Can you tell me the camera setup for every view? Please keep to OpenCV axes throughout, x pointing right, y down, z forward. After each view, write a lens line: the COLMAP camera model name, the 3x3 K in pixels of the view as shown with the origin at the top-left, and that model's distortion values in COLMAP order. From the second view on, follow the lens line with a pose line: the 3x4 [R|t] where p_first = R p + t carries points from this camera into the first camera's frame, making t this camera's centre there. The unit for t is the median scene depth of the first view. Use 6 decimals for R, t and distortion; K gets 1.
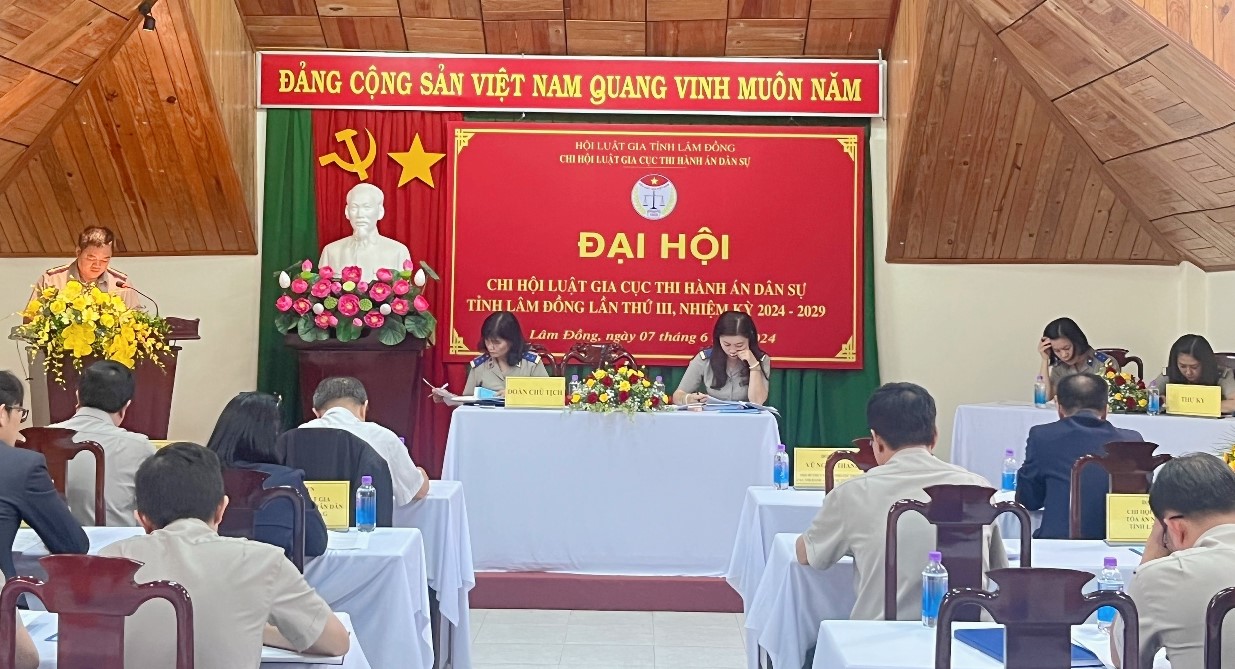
lens RADIAL K [[1697.4, 0, 623.3], [0, 1697.4, 184.6], [0, 0, 1]] dist [0.164190, -0.597956]
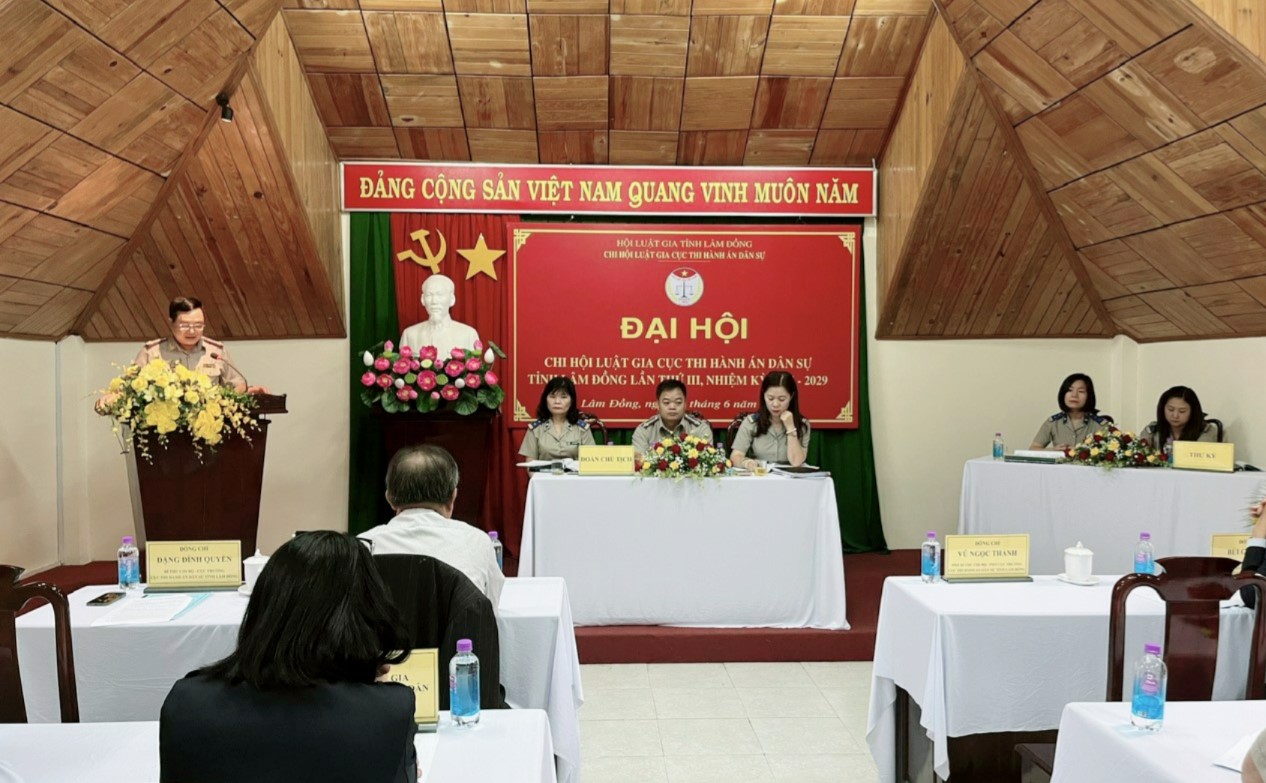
lens RADIAL K [[965.2, 0, 633.0], [0, 965.2, 391.5], [0, 0, 1]] dist [0.065961, -0.071291]
pose [[0.998573, -0.013267, 0.051721, -0.057116], [0.008960, 0.996539, 0.082647, 0.025967], [-0.052638, -0.082065, 0.995236, 0.349825]]
